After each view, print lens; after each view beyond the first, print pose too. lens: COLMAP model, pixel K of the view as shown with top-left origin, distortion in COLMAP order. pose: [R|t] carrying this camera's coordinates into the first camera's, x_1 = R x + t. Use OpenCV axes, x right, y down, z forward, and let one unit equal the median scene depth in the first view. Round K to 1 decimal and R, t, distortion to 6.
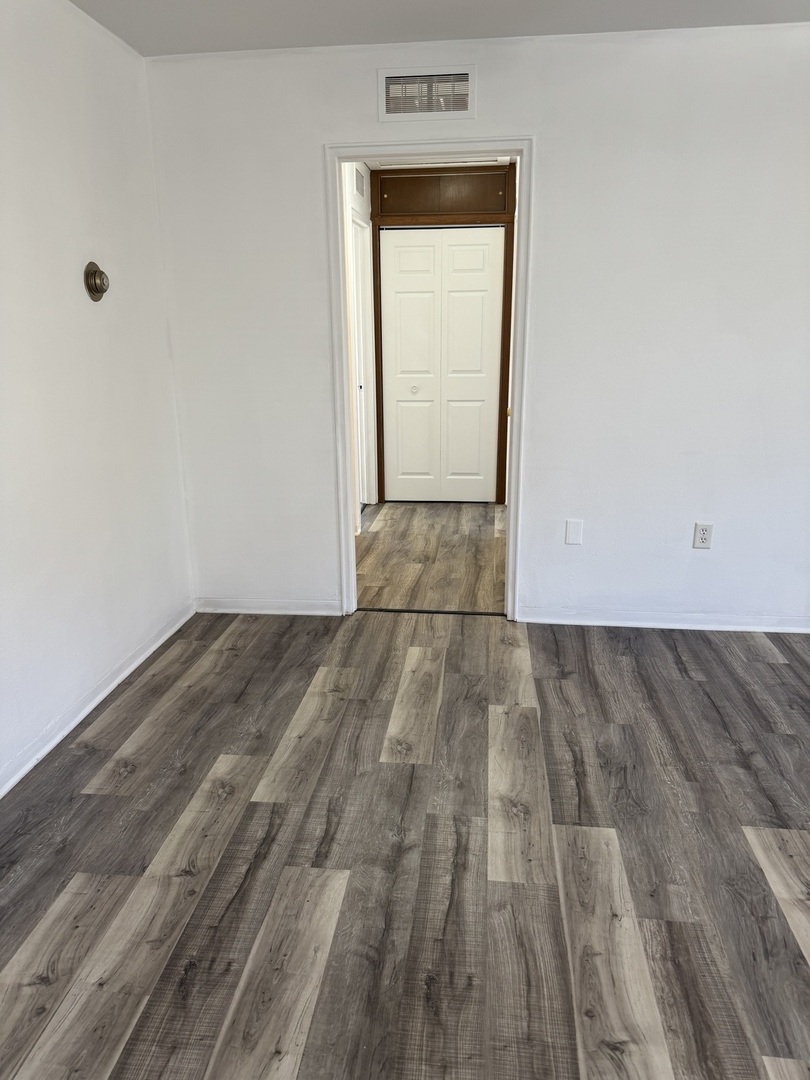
lens RADIAL K [[765.0, 0, 405.2], [0, 765.0, 538.6], [0, 0, 1]] dist [0.019516, -0.018140]
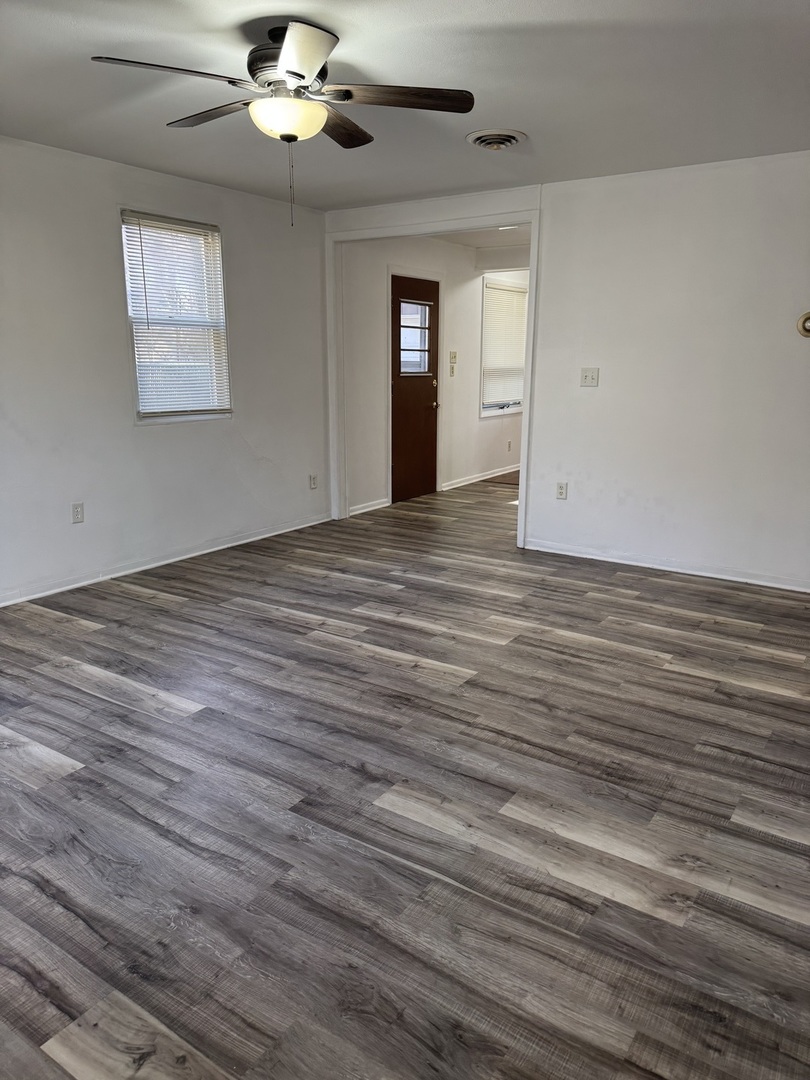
lens RADIAL K [[765.0, 0, 405.8], [0, 765.0, 540.0], [0, 0, 1]] dist [0.019516, -0.018140]
pose [[-0.457865, 0.215882, -0.862412, 1.669355], [-0.239429, 0.904282, 0.353479, -0.360464], [0.856174, 0.368332, -0.362350, 1.244783]]
